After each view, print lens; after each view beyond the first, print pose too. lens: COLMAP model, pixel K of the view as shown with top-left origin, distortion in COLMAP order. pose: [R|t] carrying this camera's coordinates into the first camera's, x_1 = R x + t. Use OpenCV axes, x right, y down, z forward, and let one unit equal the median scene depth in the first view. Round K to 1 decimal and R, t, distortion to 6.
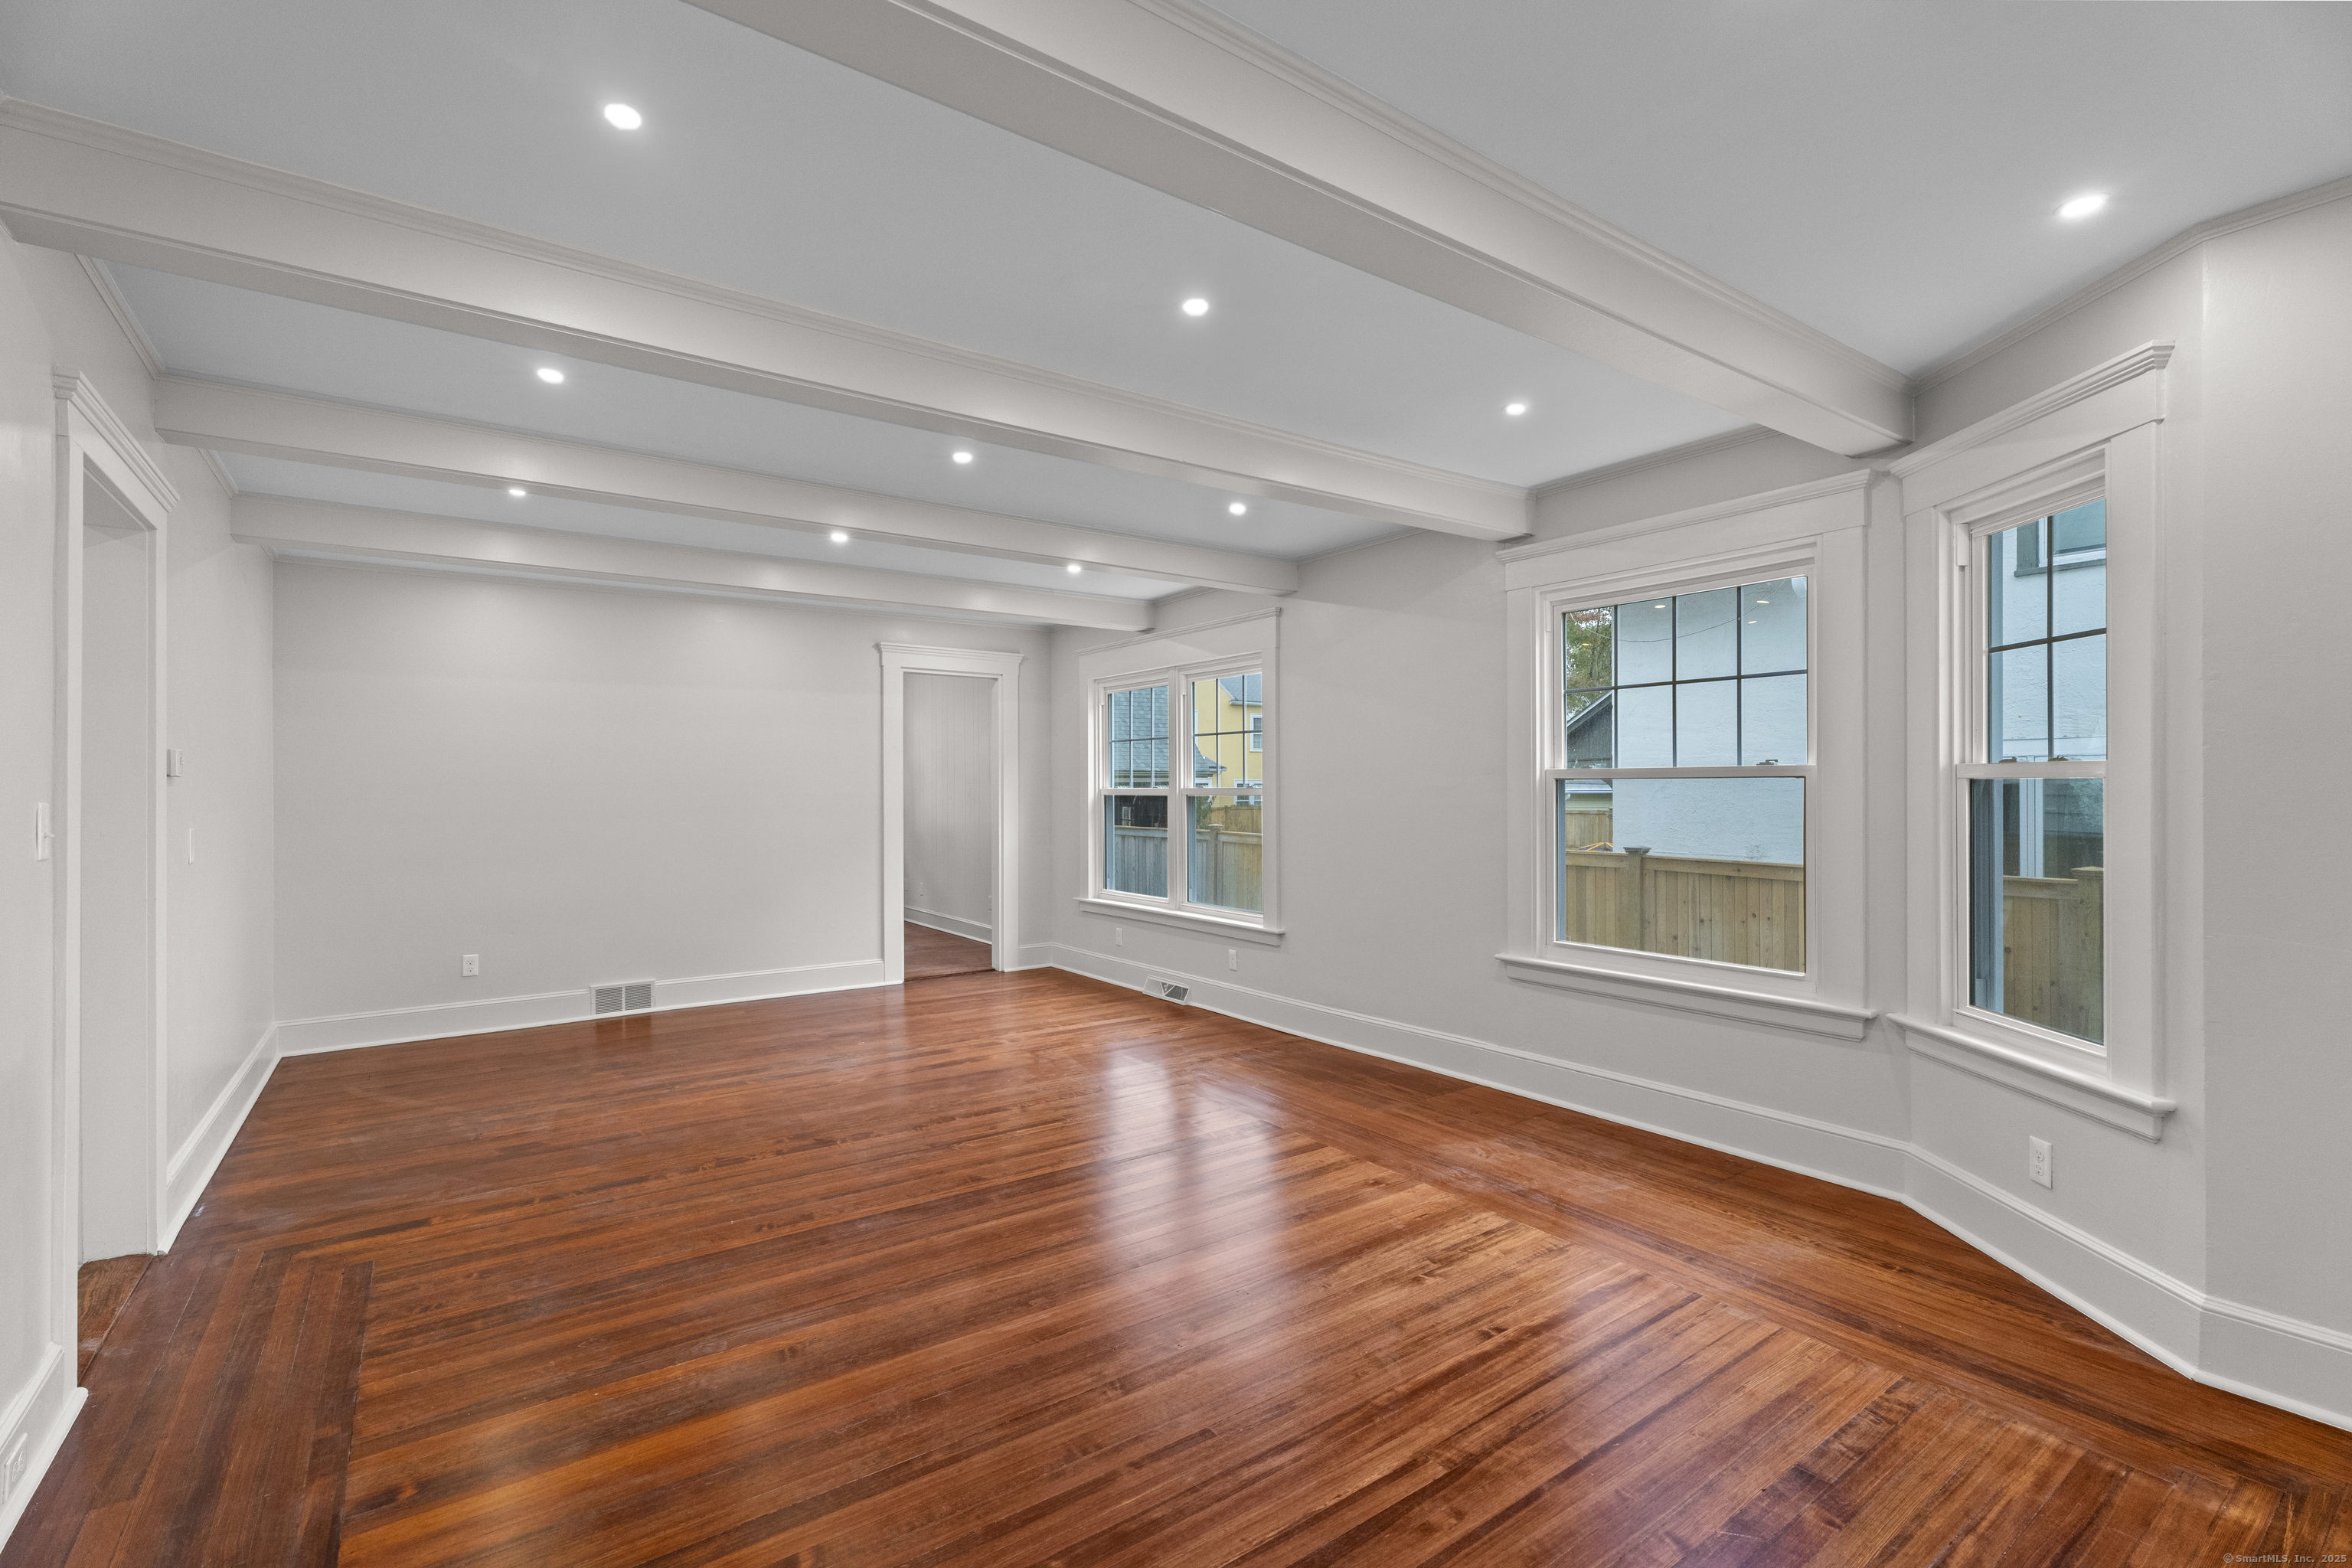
lens RADIAL K [[1041.4, 0, 1200.8], [0, 1041.4, 795.4], [0, 0, 1]] dist [0.000546, 0.001098]
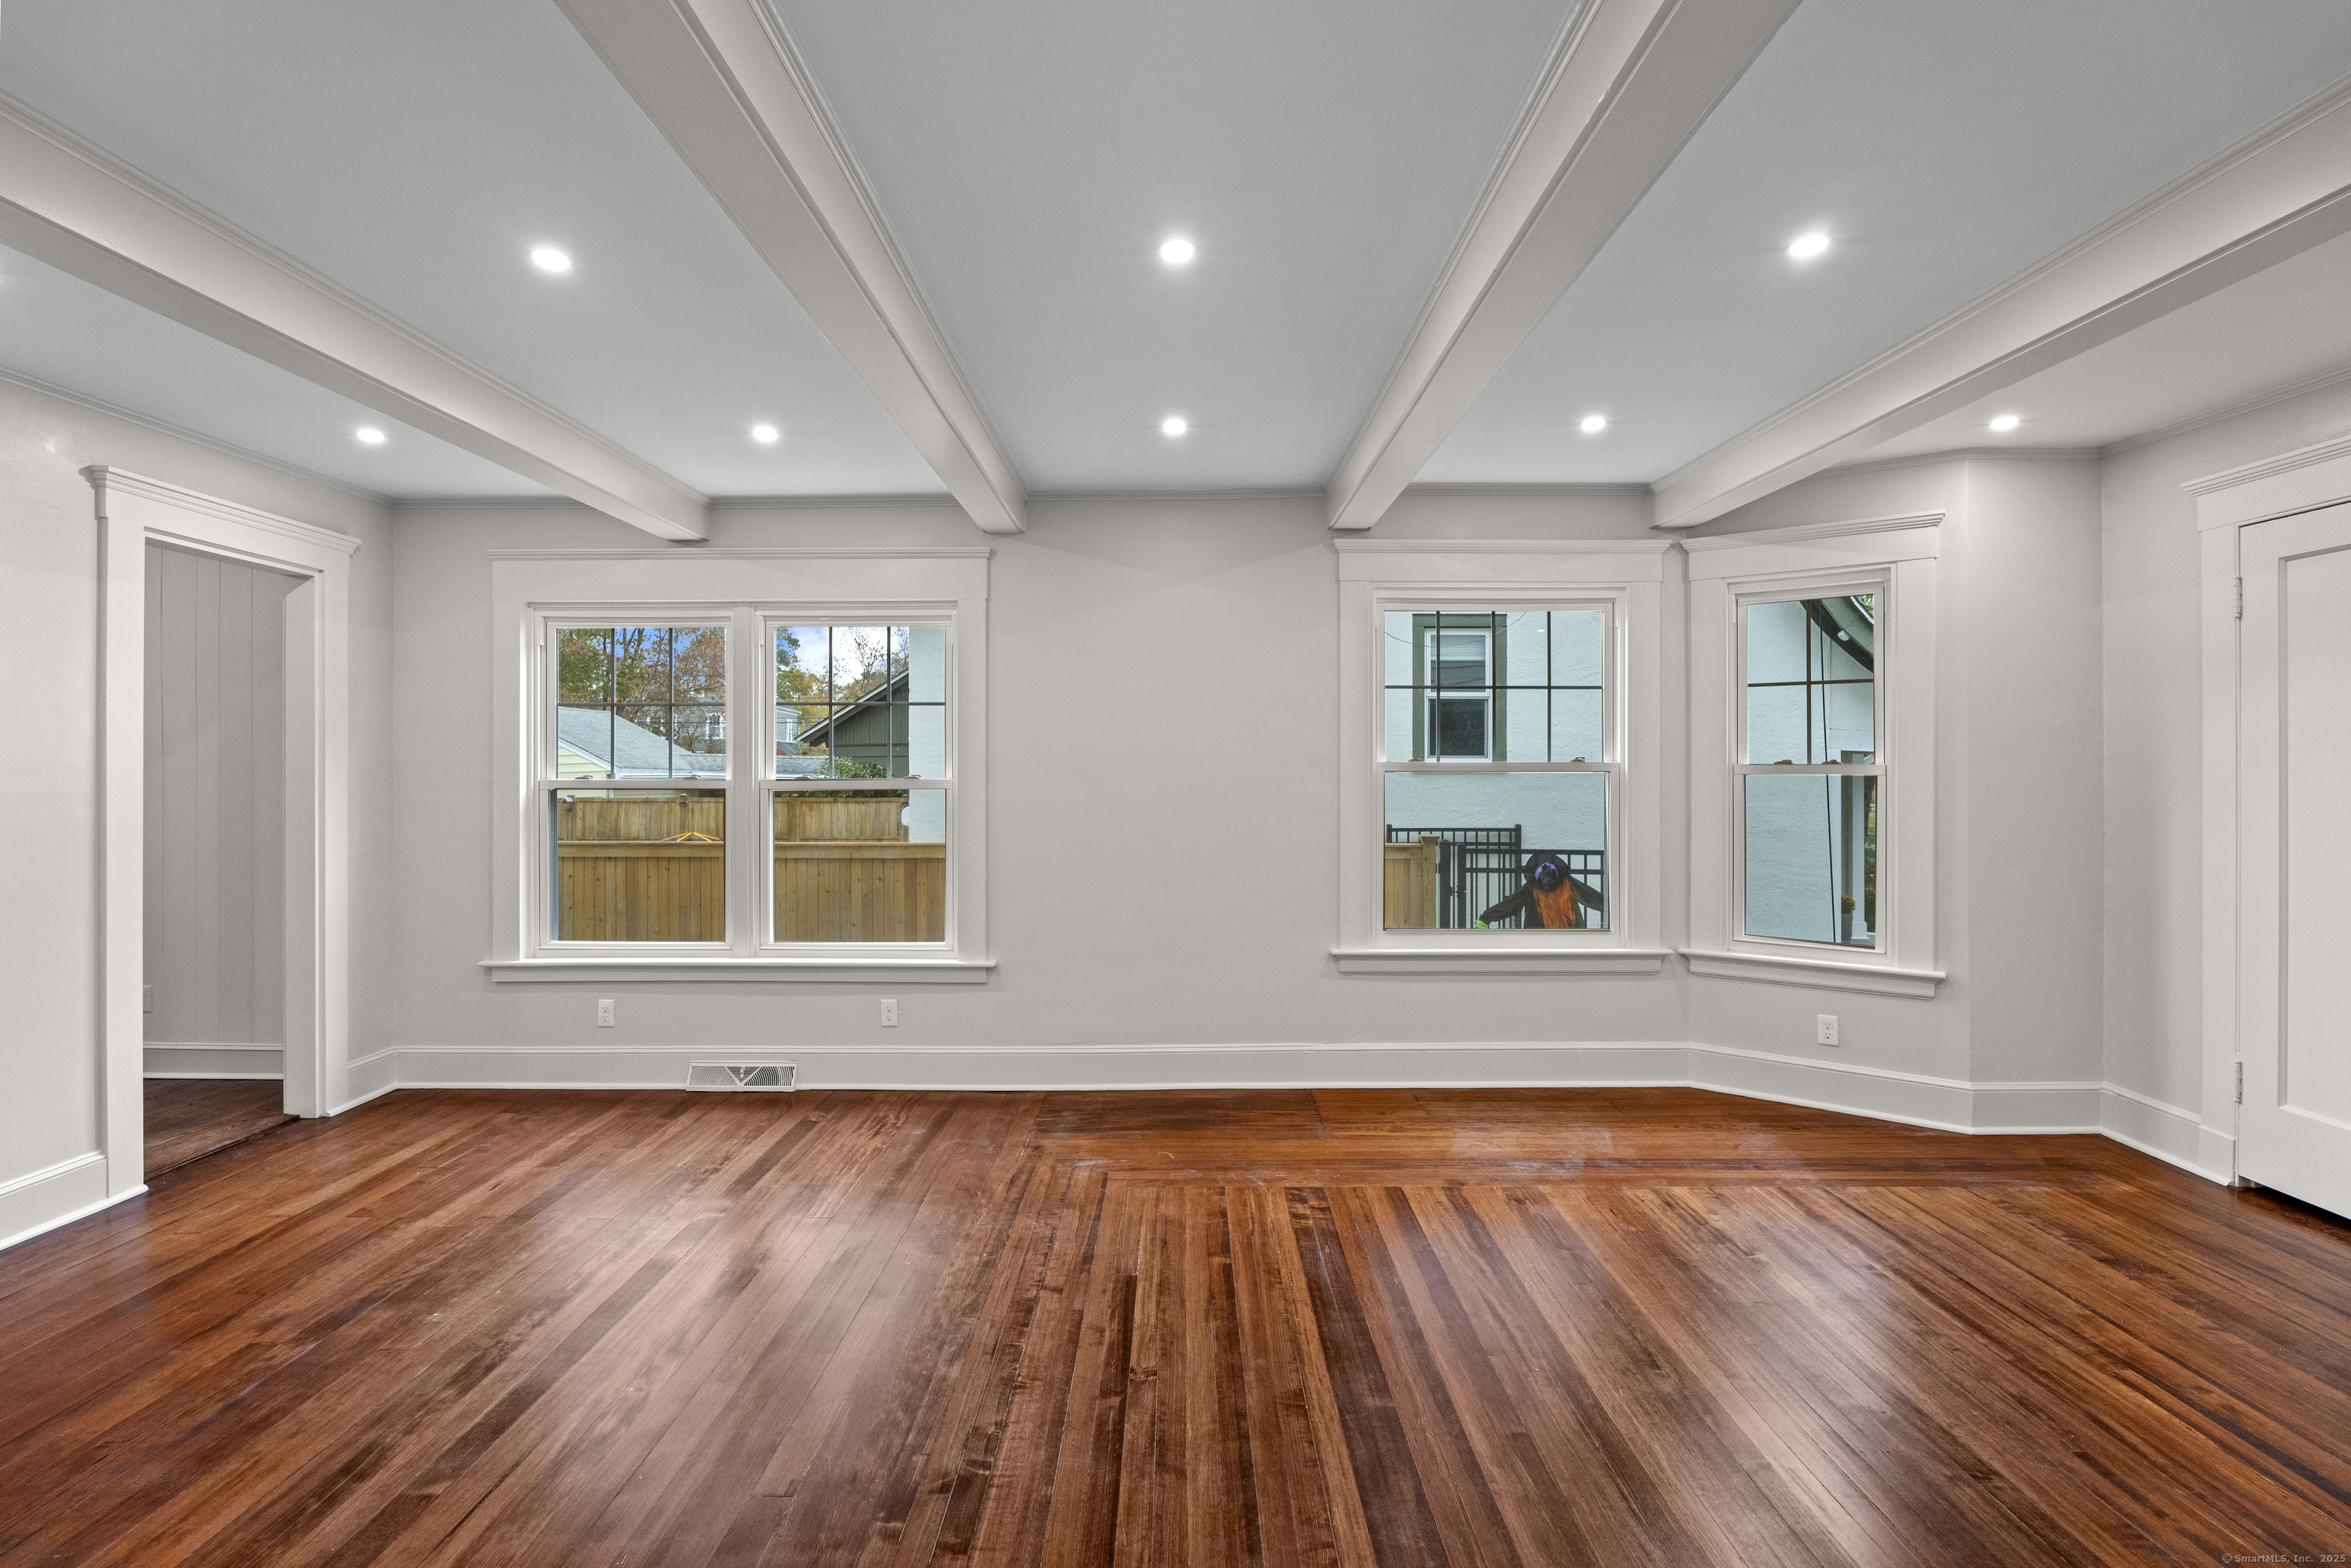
lens RADIAL K [[1077.4, 0, 1166.2], [0, 1077.4, 763.7], [0, 0, 1]] dist [-0.009016, -0.000961]
pose [[0.595817, 0.007400, 0.803086, -0.781796], [0.003466, 0.999925, -0.011785, -0.013697], [-0.803113, 0.009806, 0.595746, 0.653215]]
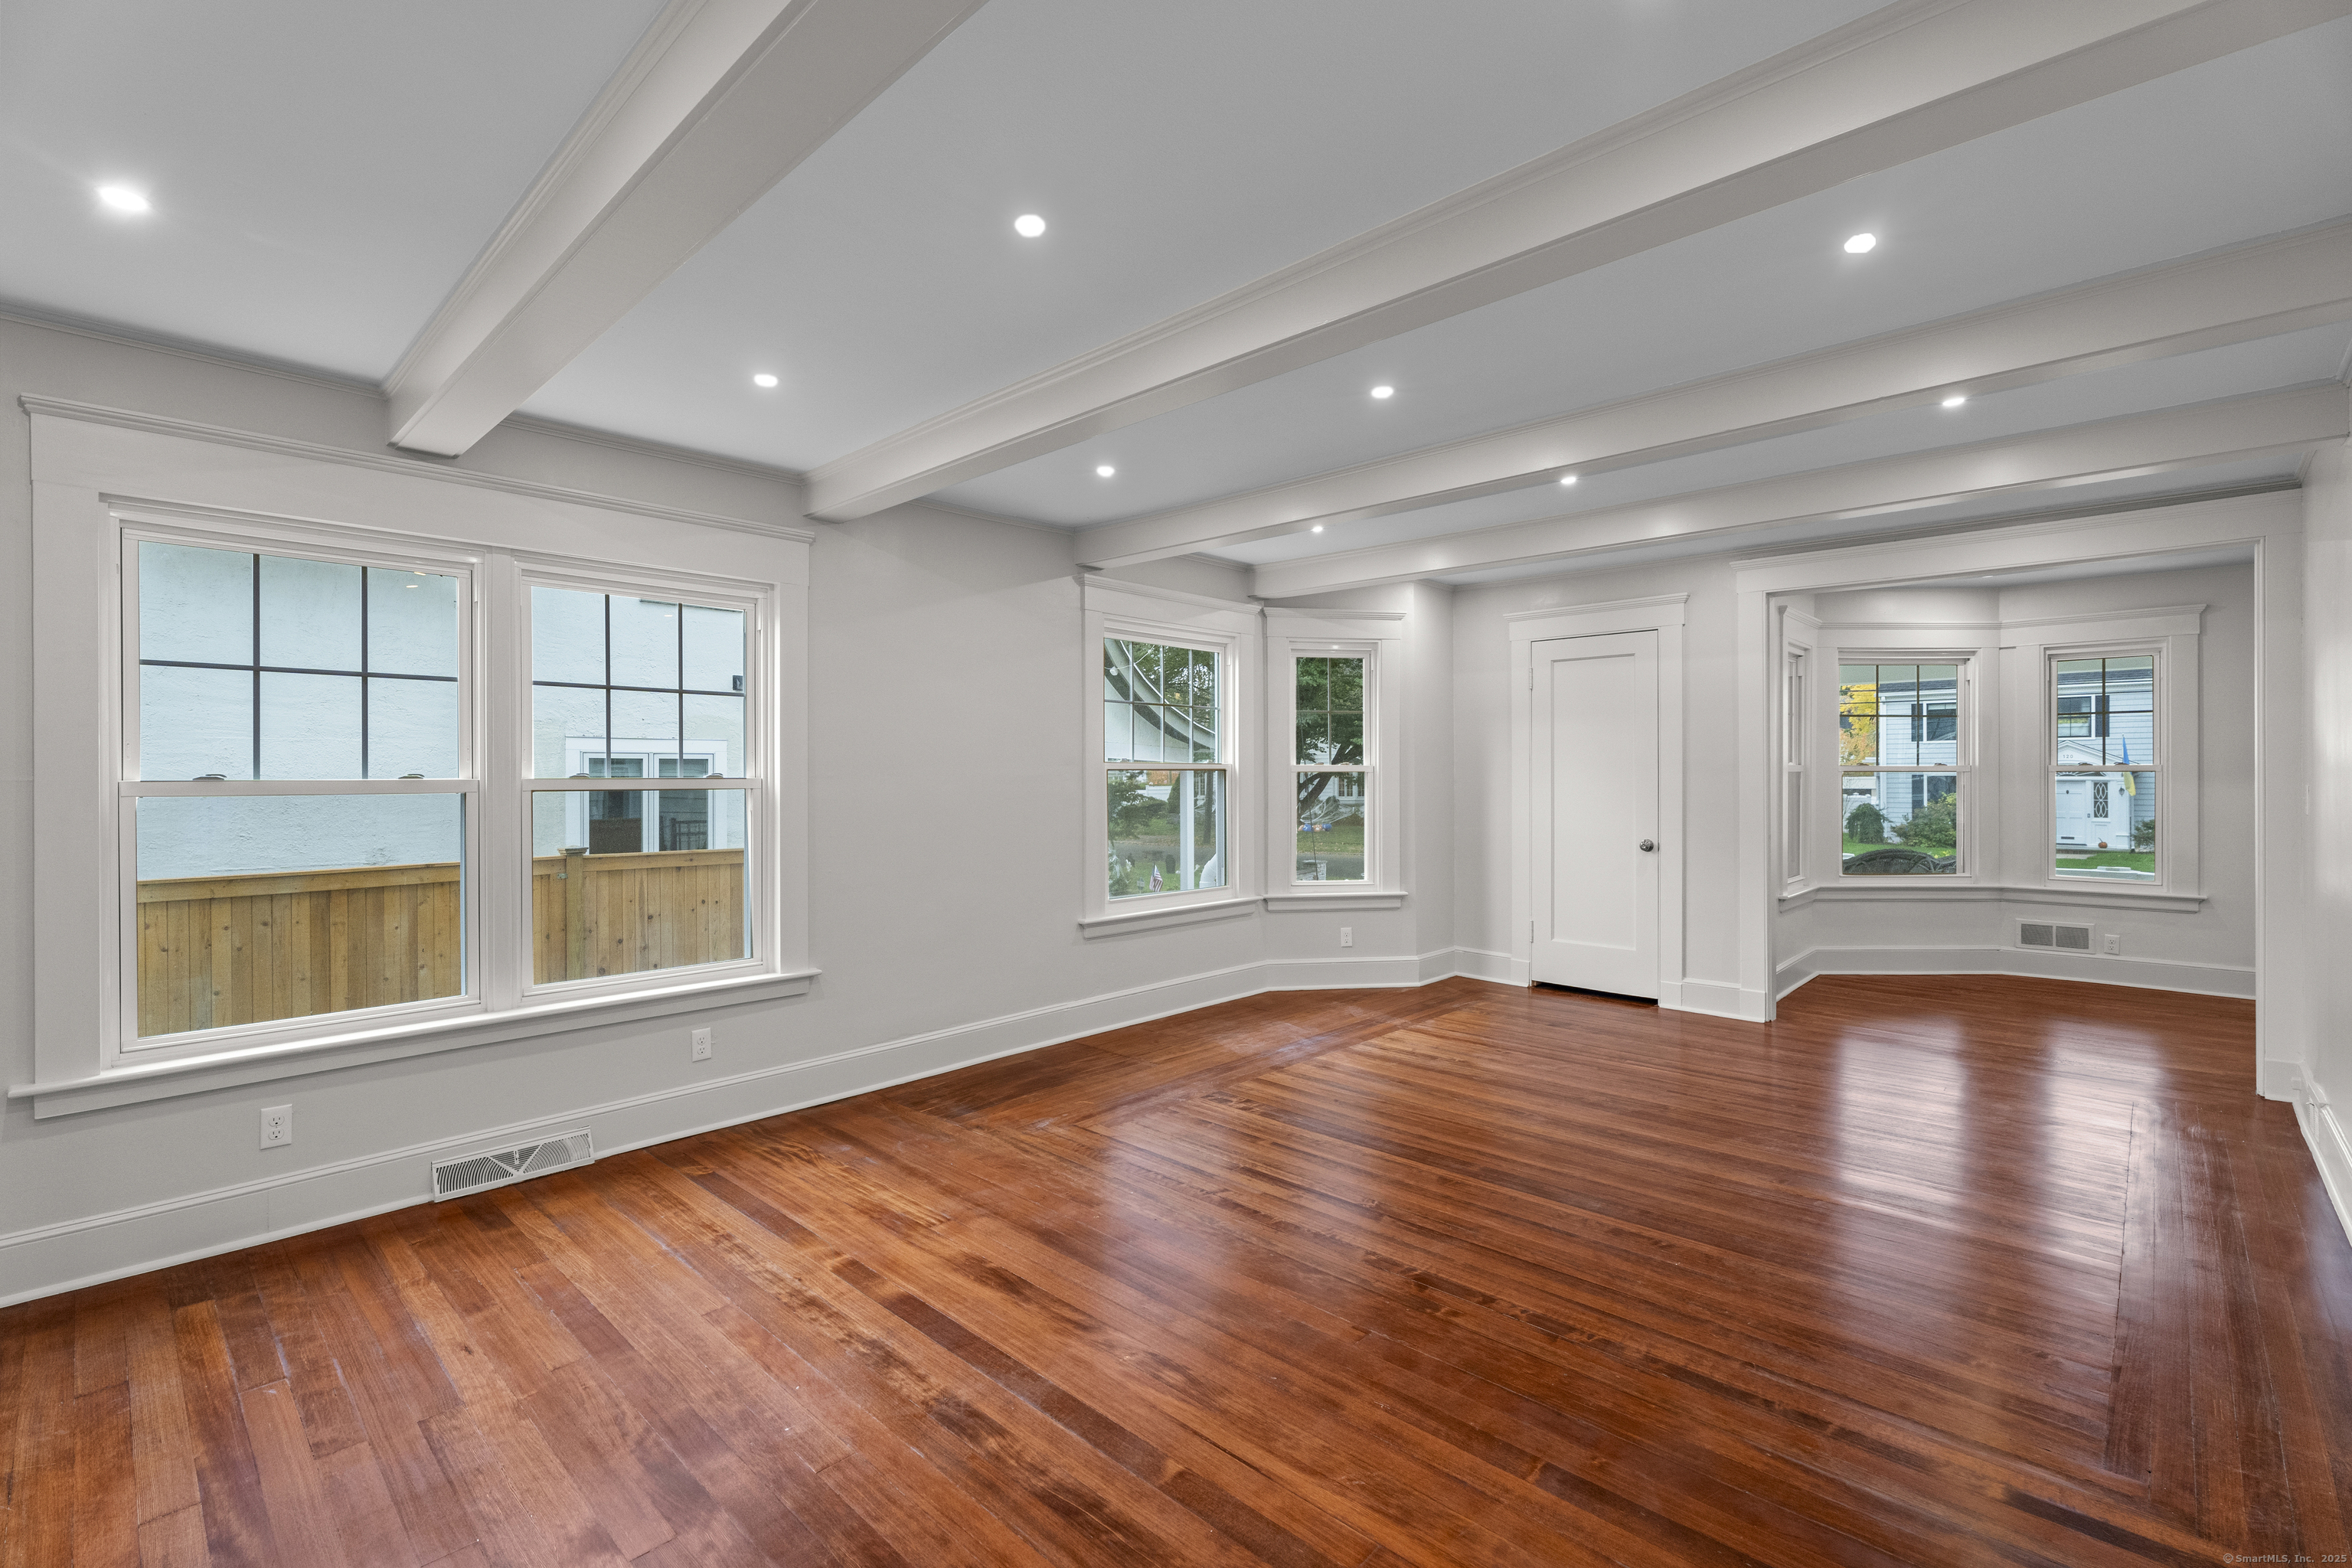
lens RADIAL K [[1041.4, 0, 1173.7], [0, 1041.4, 773.0], [0, 0, 1]] dist [0.000546, 0.001098]
pose [[-0.175868, 0.006082, 0.984395, -1.100130], [0.010125, 0.999939, -0.004369, -0.006484], [-0.984362, 0.009198, -0.175919, 1.386085]]
